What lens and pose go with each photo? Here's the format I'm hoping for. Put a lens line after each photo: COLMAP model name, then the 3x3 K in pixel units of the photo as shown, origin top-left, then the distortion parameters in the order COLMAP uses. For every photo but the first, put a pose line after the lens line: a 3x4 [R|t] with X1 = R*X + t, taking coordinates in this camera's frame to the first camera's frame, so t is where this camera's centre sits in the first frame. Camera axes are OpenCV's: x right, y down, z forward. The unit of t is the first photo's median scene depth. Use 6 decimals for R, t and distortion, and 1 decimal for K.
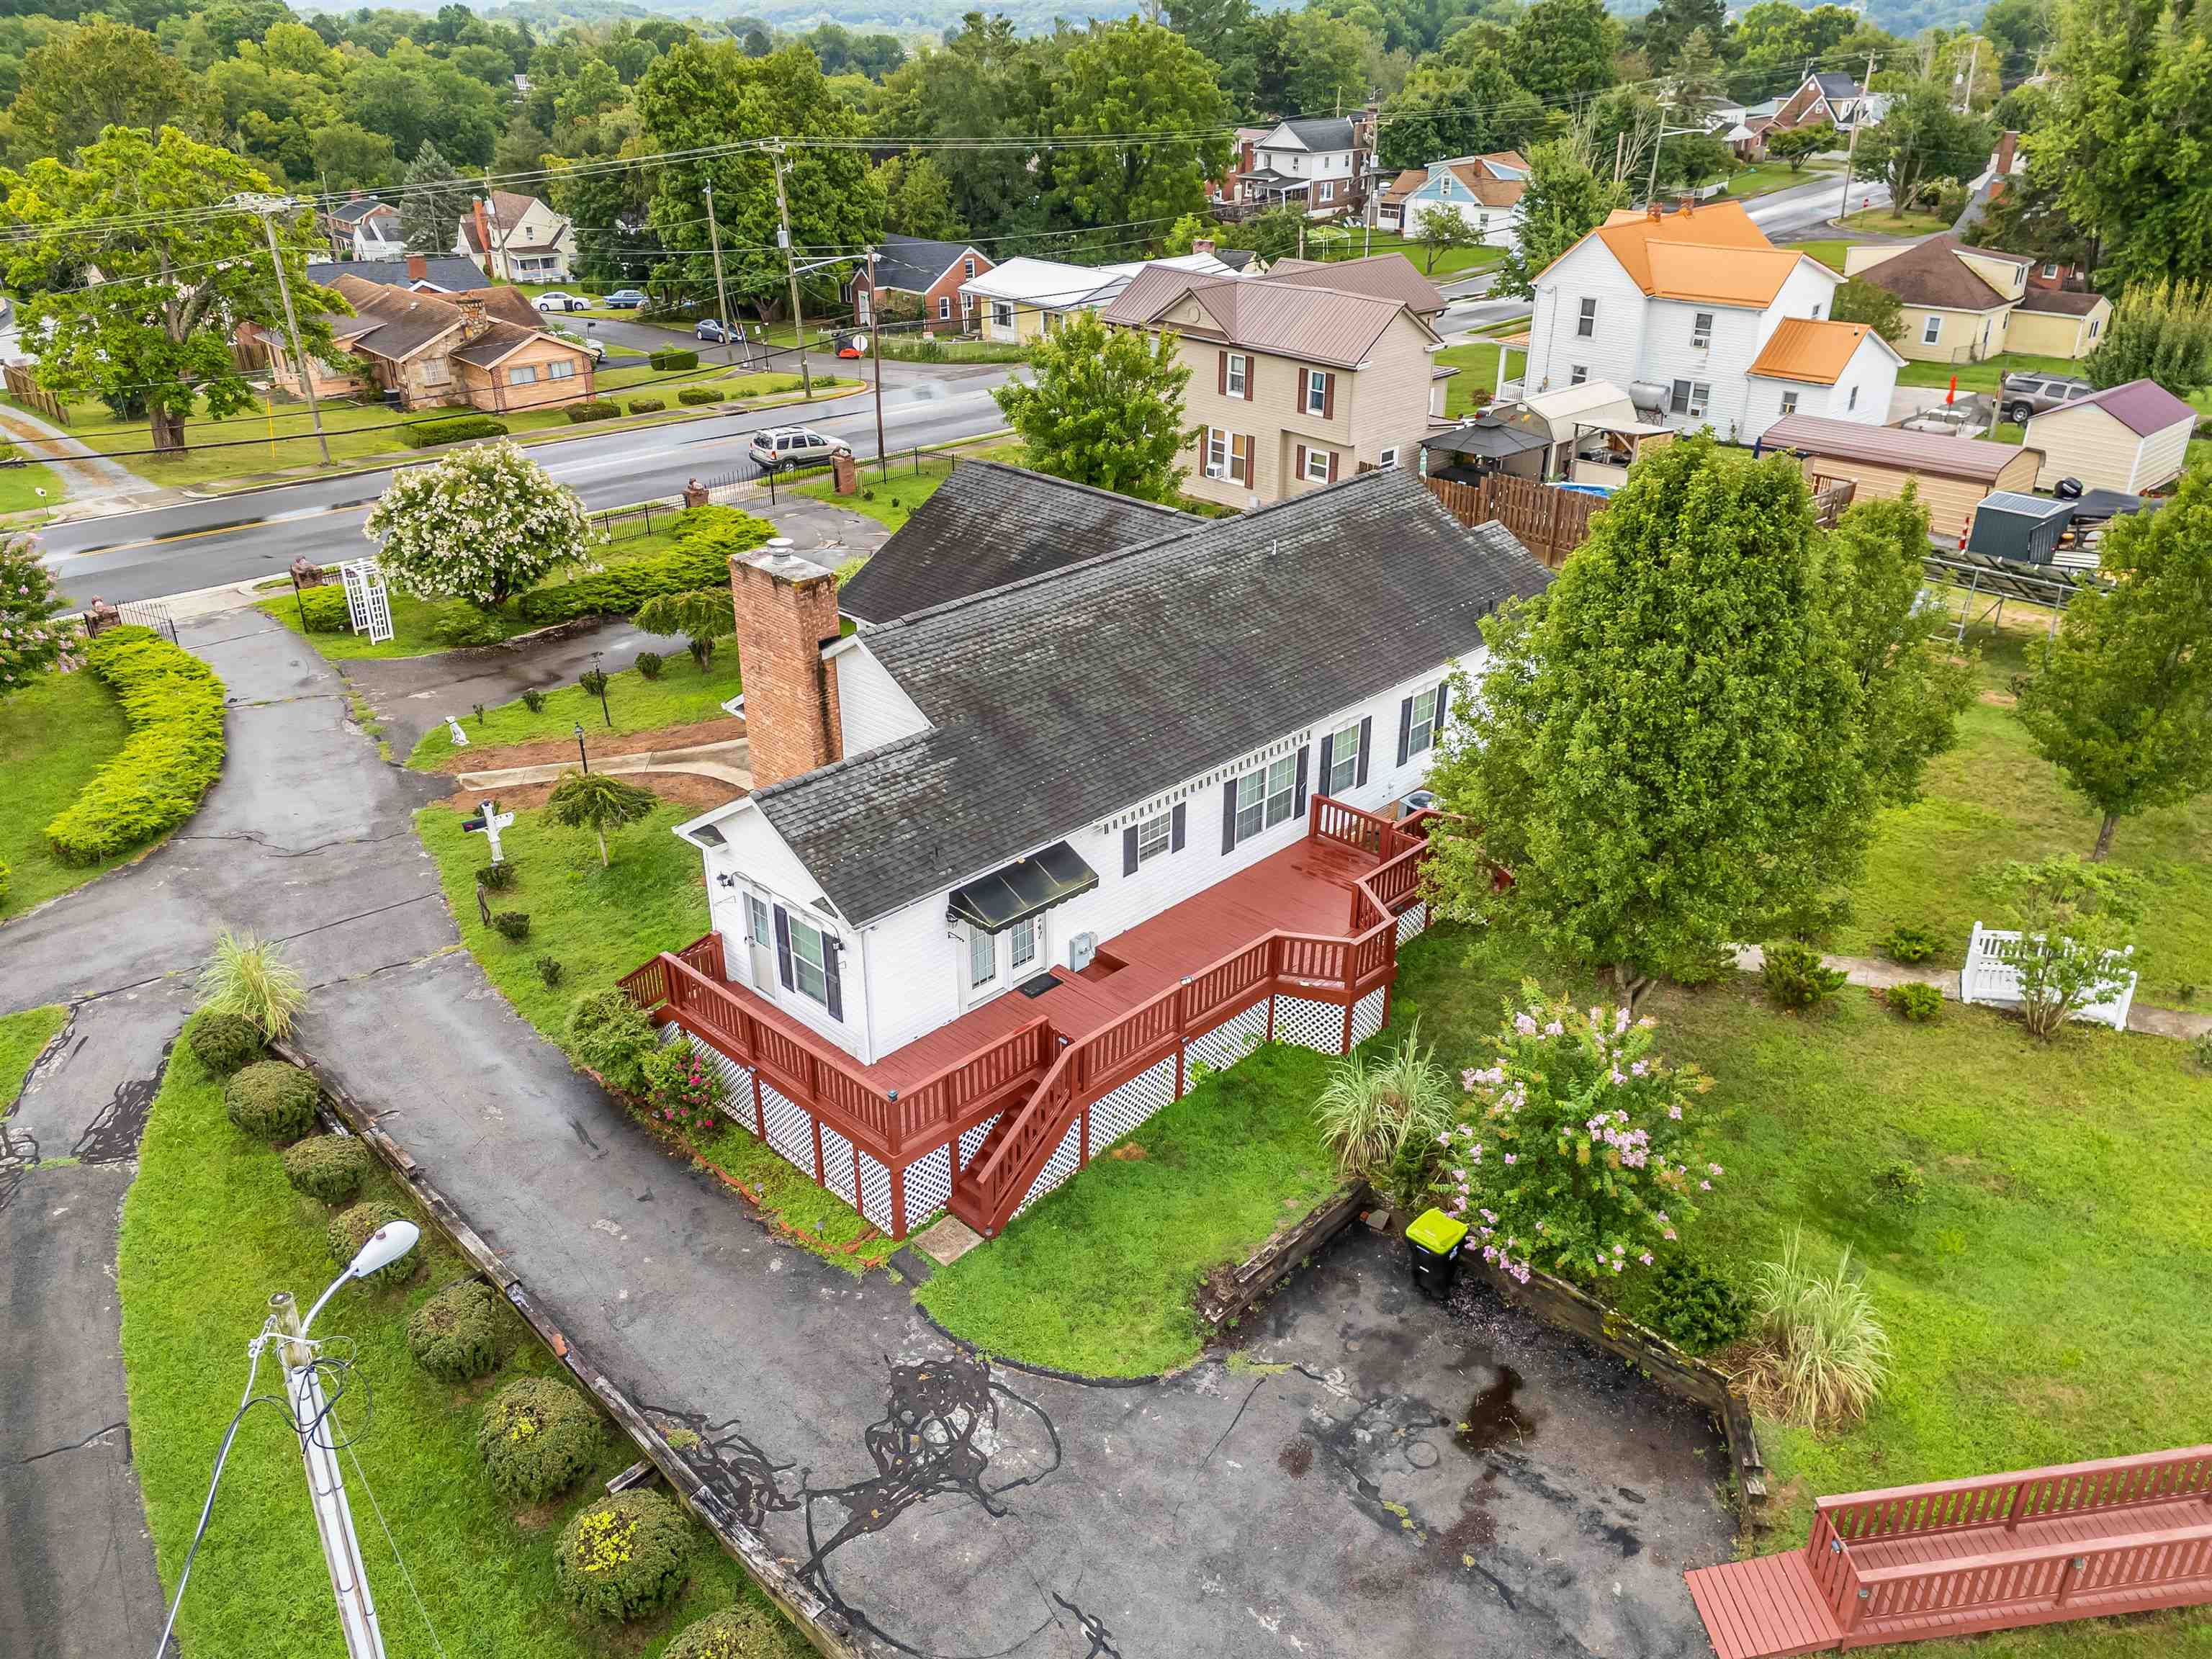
lens RADIAL K [[1616.6, 0, 1110.0], [0, 1616.6, 833.3], [0, 0, 1]] dist [0.069177, -0.070317]
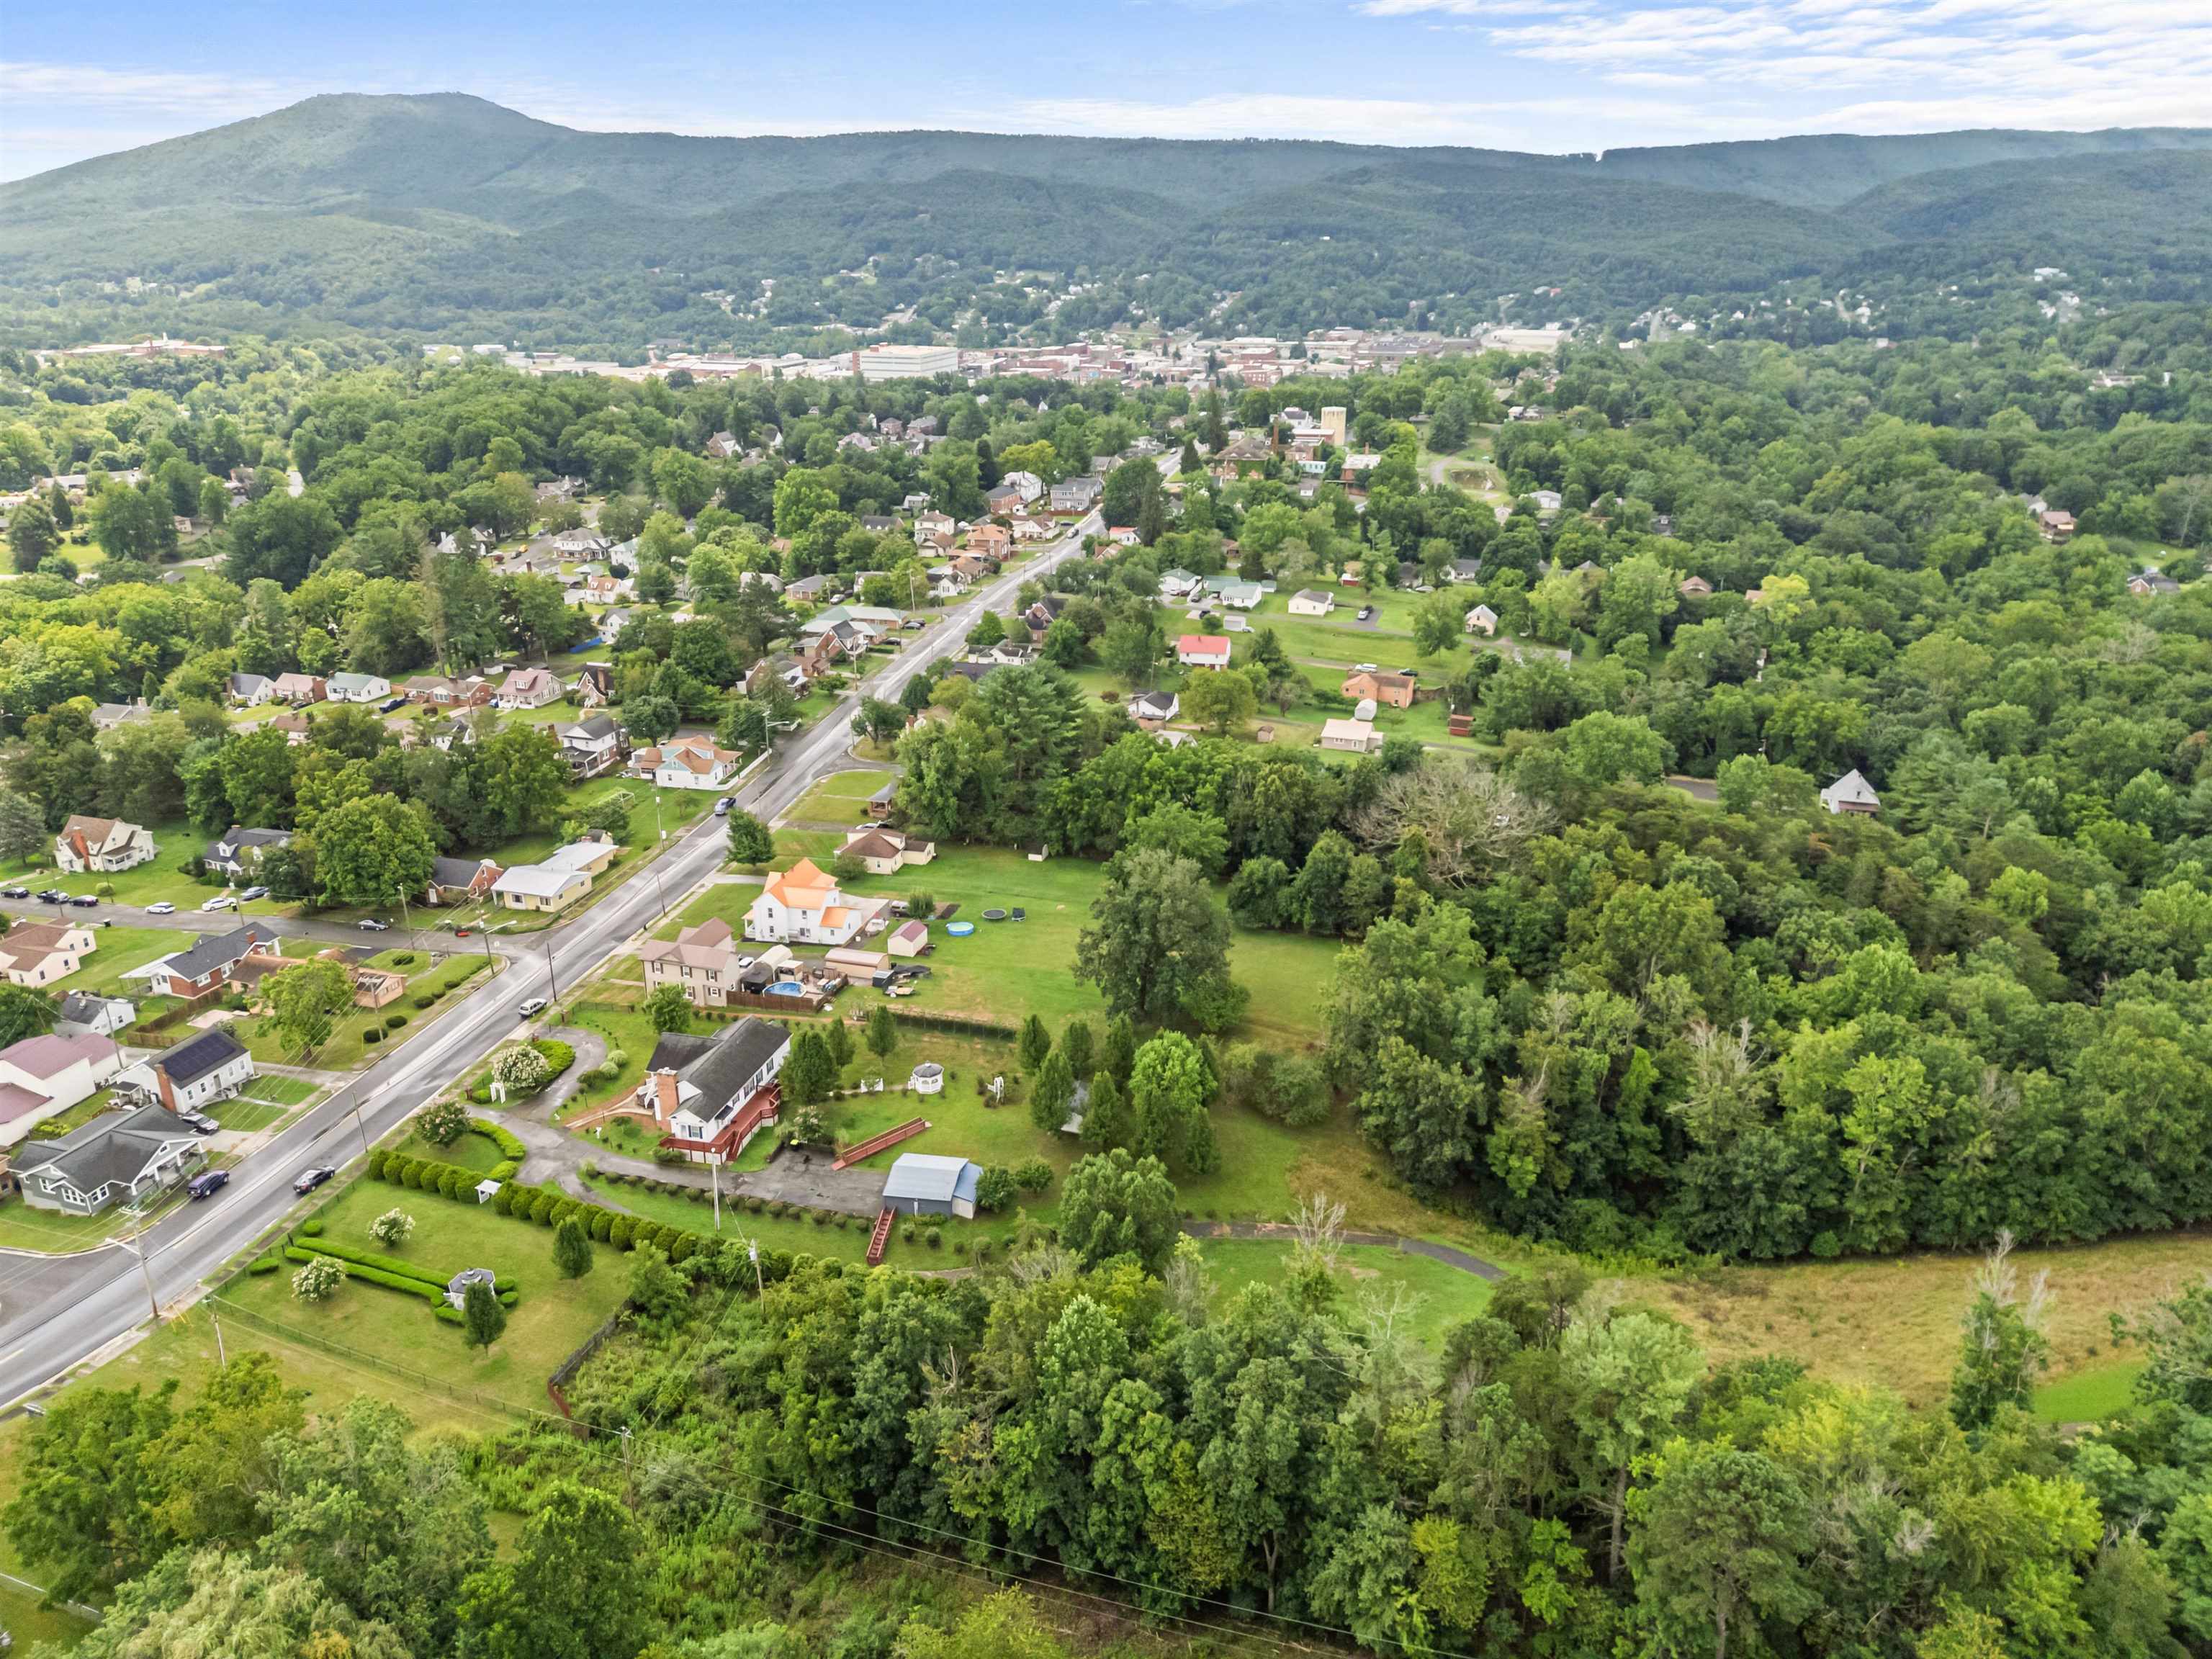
lens RADIAL K [[1616.6, 0, 1110.0], [0, 1616.6, 833.3], [0, 0, 1]] dist [0.069177, -0.070317]
pose [[0.867247, -0.178650, 0.464723, -0.909138], [0.227208, 0.972555, -0.050135, -0.222586], [-0.443012, 0.149068, 0.884036, -3.335324]]
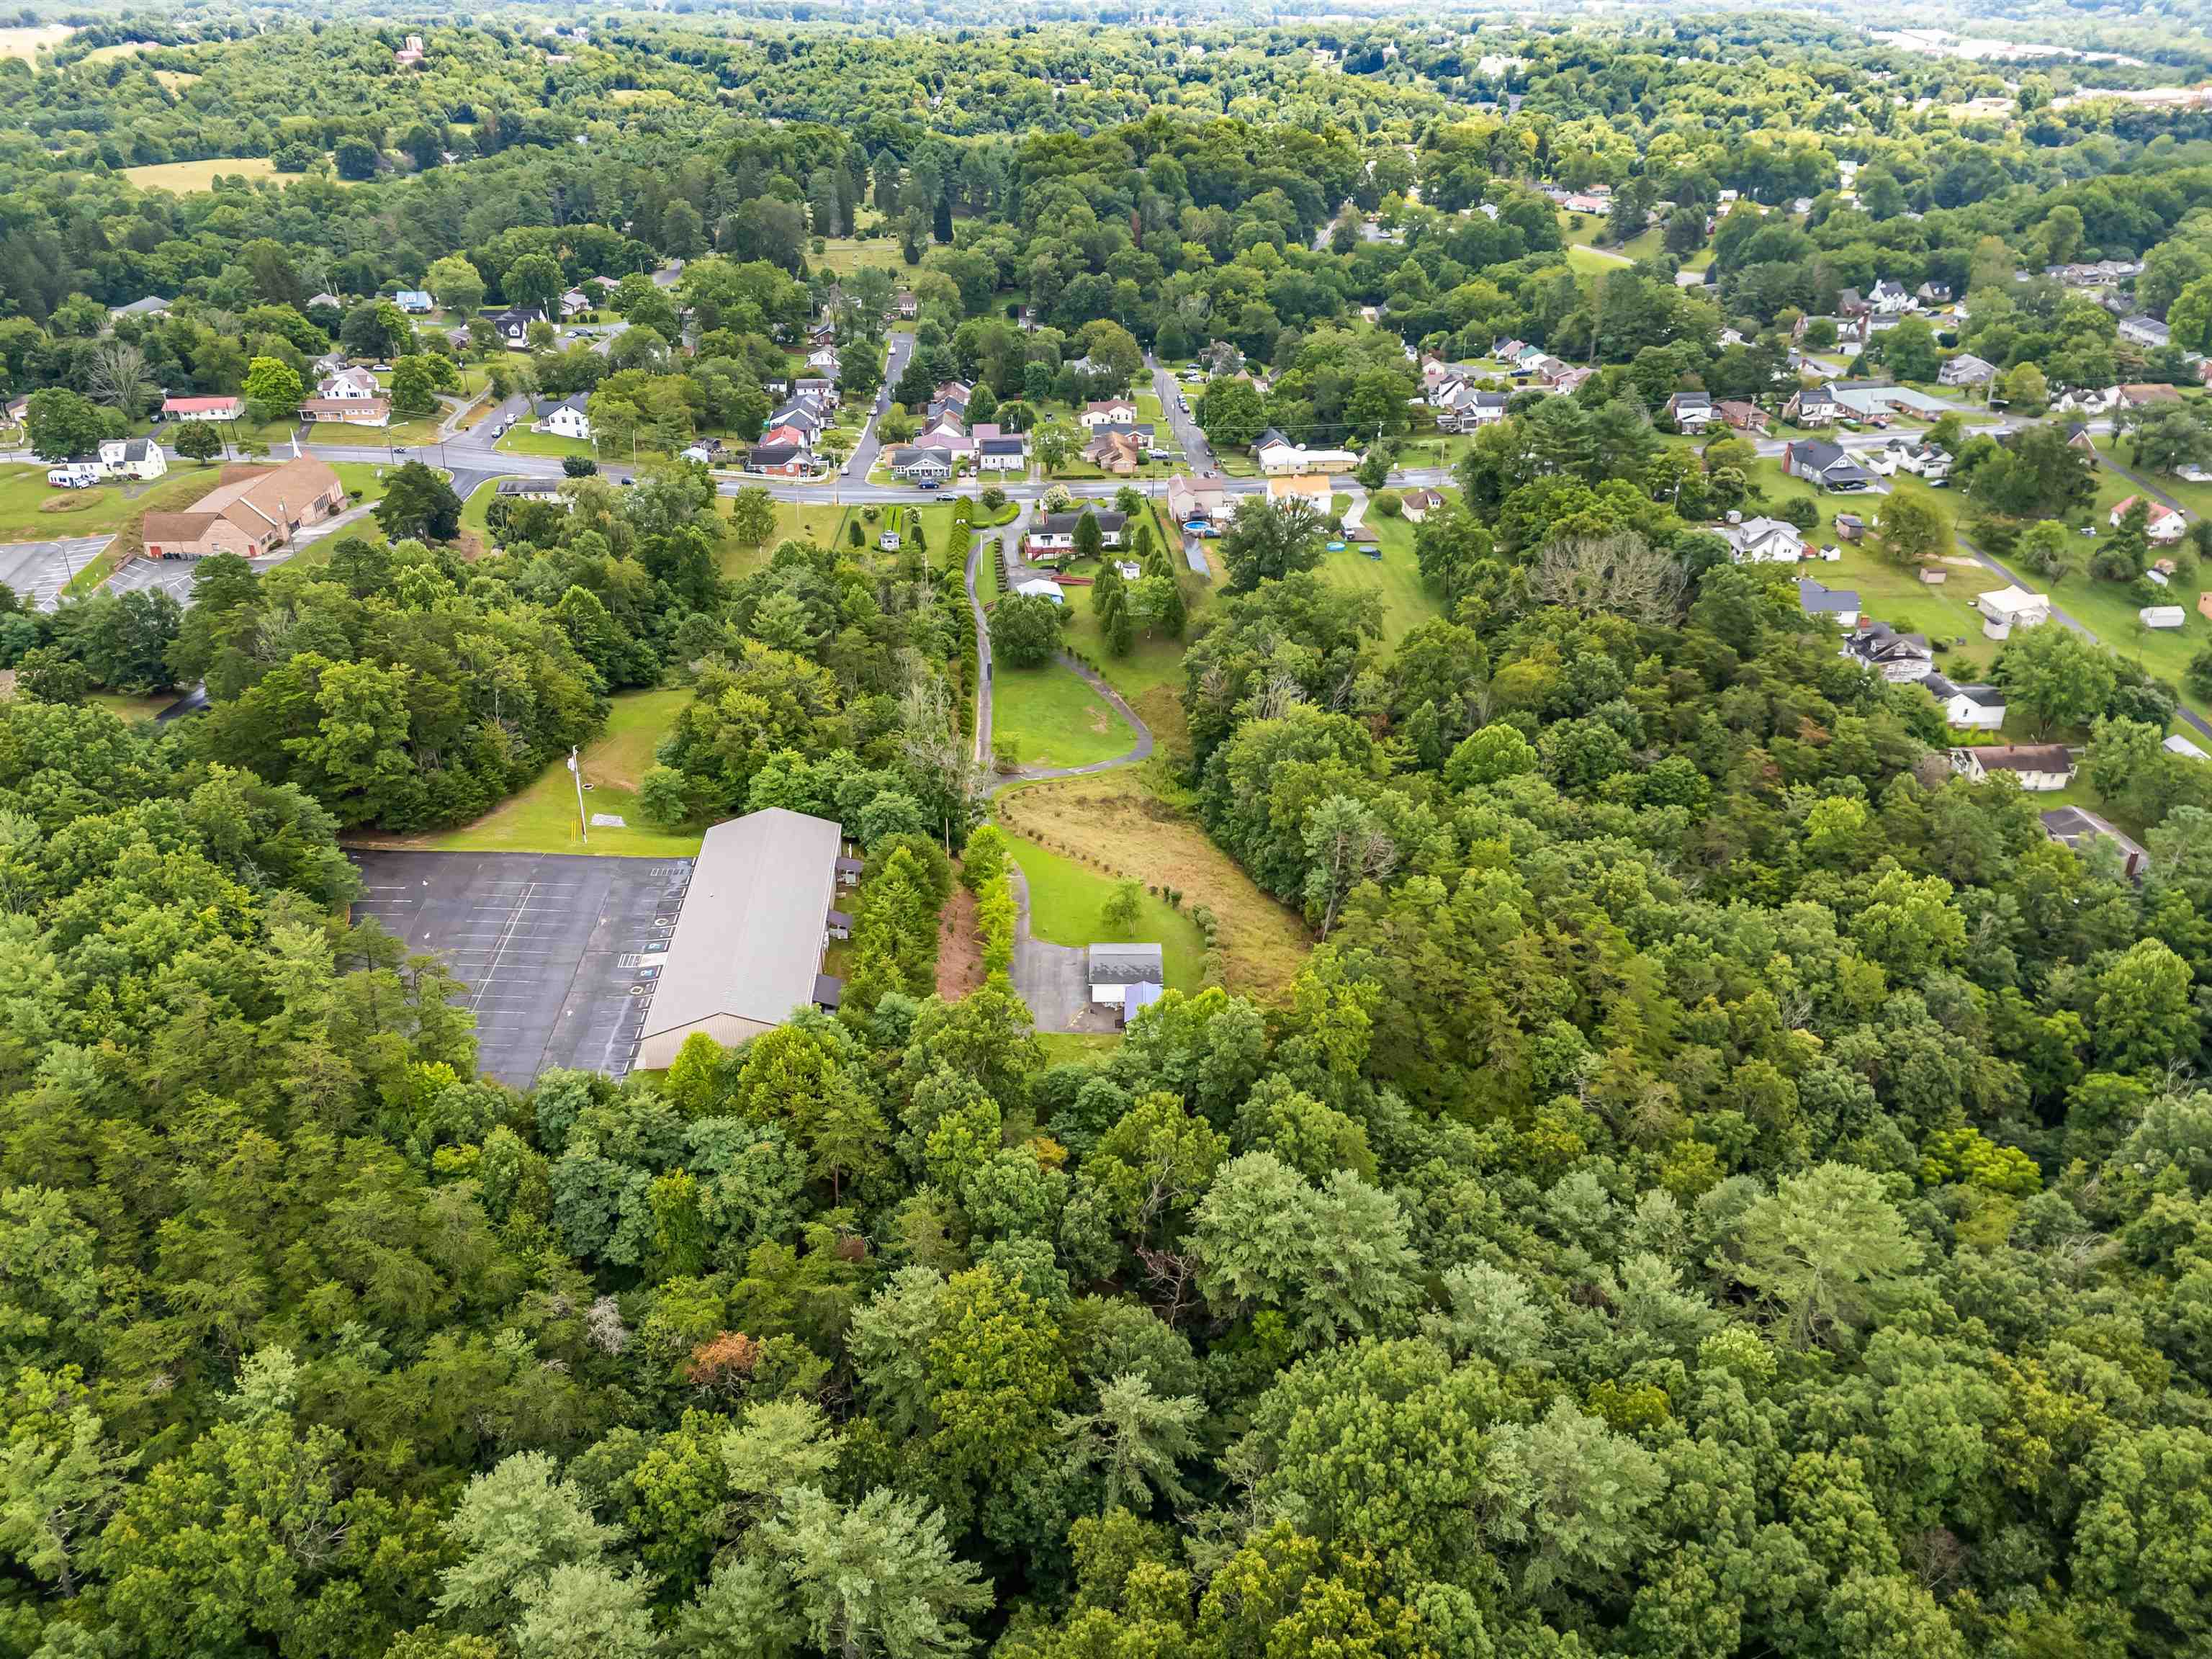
lens RADIAL K [[1616.6, 0, 1110.0], [0, 1616.6, 833.3], [0, 0, 1]] dist [0.069177, -0.070317]
pose [[0.782739, 0.297096, -0.546857, 4.378608], [-0.280366, 0.952816, 0.116345, 0.347040], [0.555620, 0.062252, 0.829102, -4.983570]]
